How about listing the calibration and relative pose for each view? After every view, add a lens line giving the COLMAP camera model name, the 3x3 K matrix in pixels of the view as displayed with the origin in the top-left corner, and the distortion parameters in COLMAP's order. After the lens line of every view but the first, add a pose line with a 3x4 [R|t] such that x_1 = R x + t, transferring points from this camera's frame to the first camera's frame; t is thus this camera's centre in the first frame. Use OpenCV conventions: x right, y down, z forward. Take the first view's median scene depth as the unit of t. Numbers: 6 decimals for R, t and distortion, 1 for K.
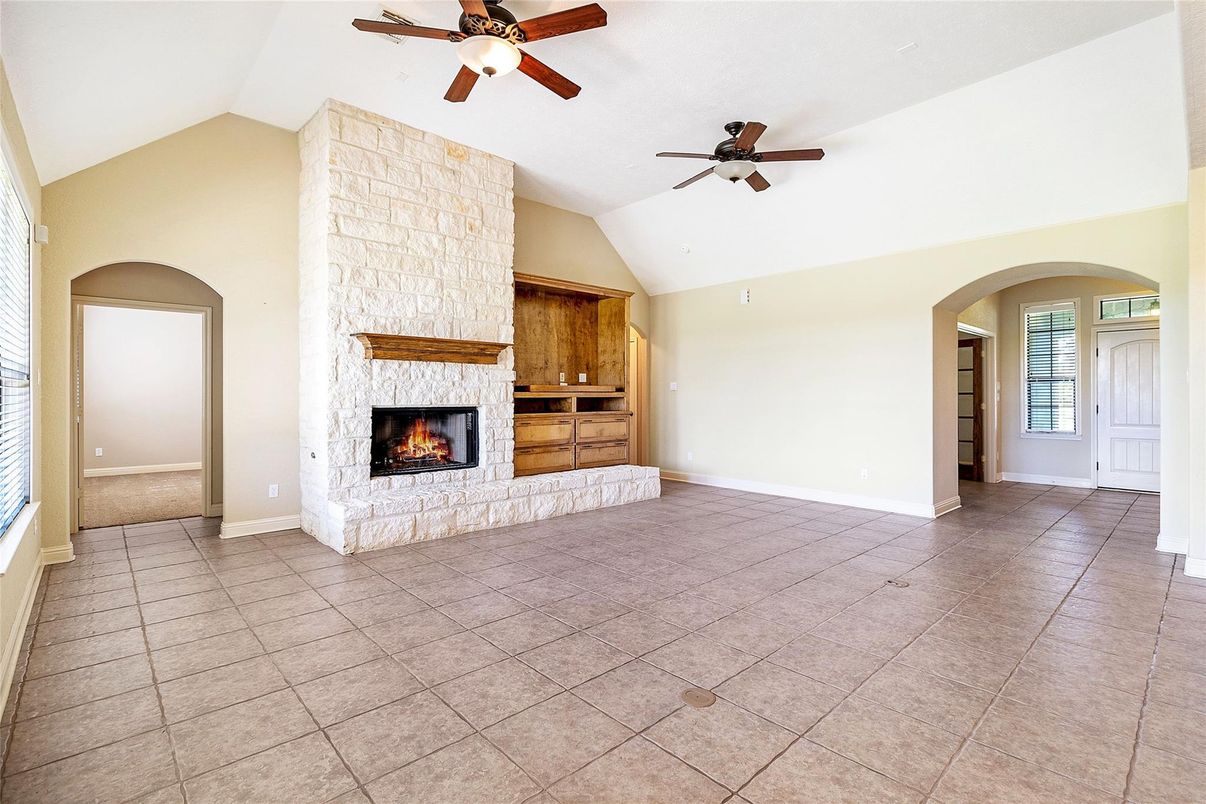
lens RADIAL K [[553.4, 0, 607.8], [0, 553.4, 395.1], [0, 0, 1]] dist [-0.011005, -0.000849]
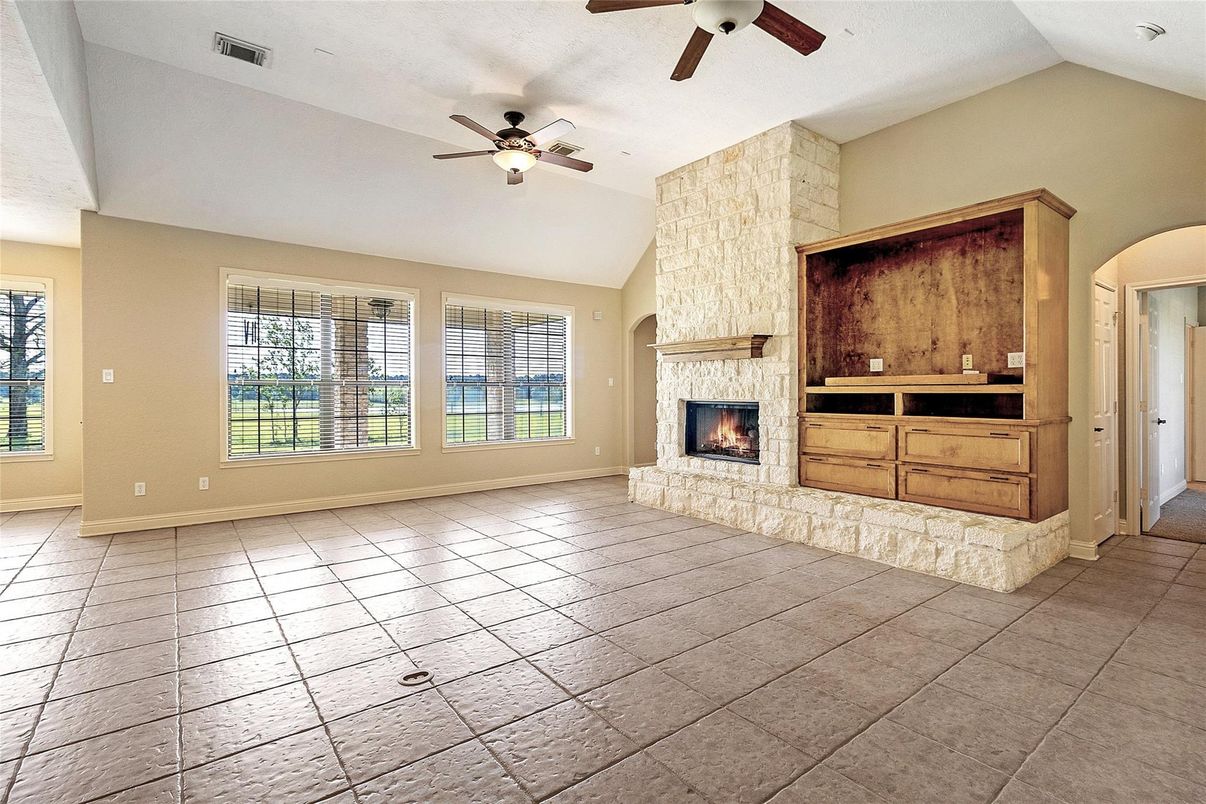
lens RADIAL K [[553.4, 0, 613.6], [0, 553.4, 395.0], [0, 0, 1]] dist [-0.011005, -0.000849]
pose [[-0.079661, 0.005456, -0.996807, 0.765362], [-0.000038, 0.999985, 0.005477, 0.003244], [0.996822, 0.000475, -0.079659, 0.848760]]
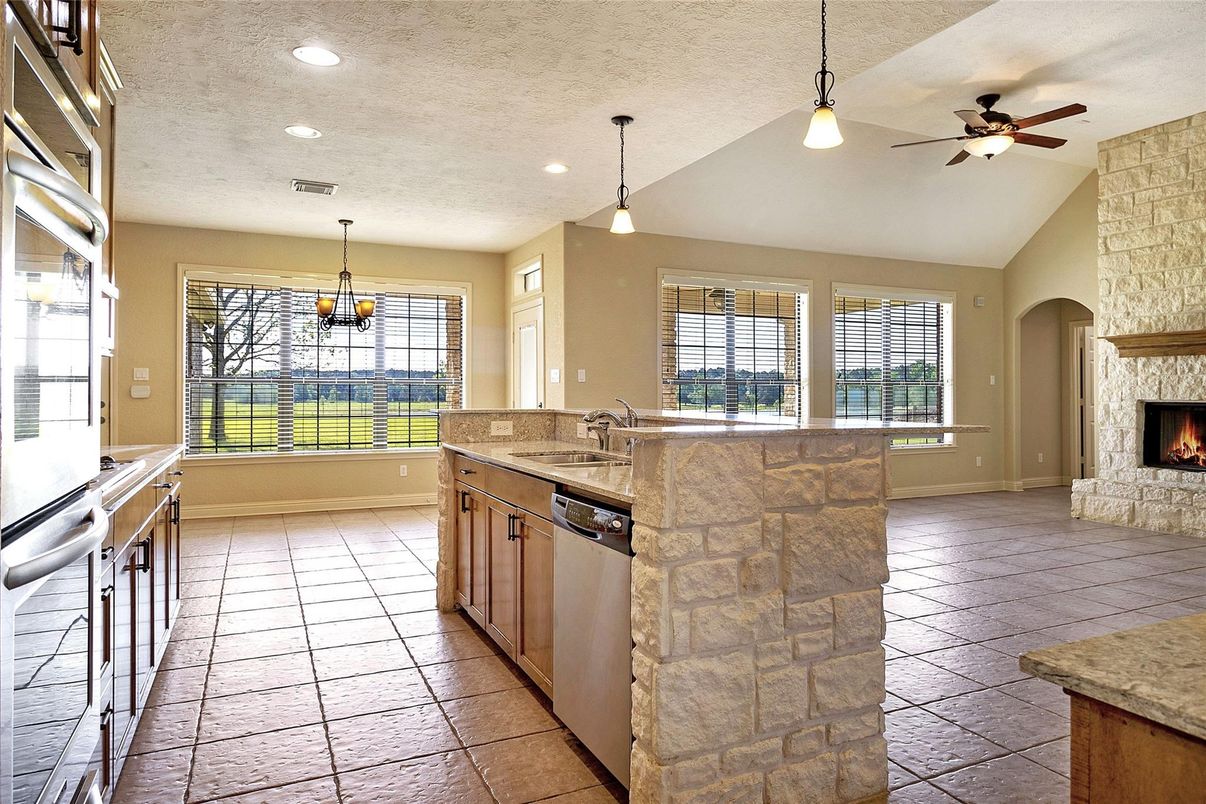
lens RADIAL K [[740.6, 0, 623.5], [0, 740.6, 388.4], [0, 0, 1]] dist [0.004407, -0.002316]
pose [[-0.291514, -0.004287, -0.956557, 1.131272], [-0.001426, 0.999991, -0.004047, 0.003731], [0.956565, 0.000185, -0.291518, 0.407247]]
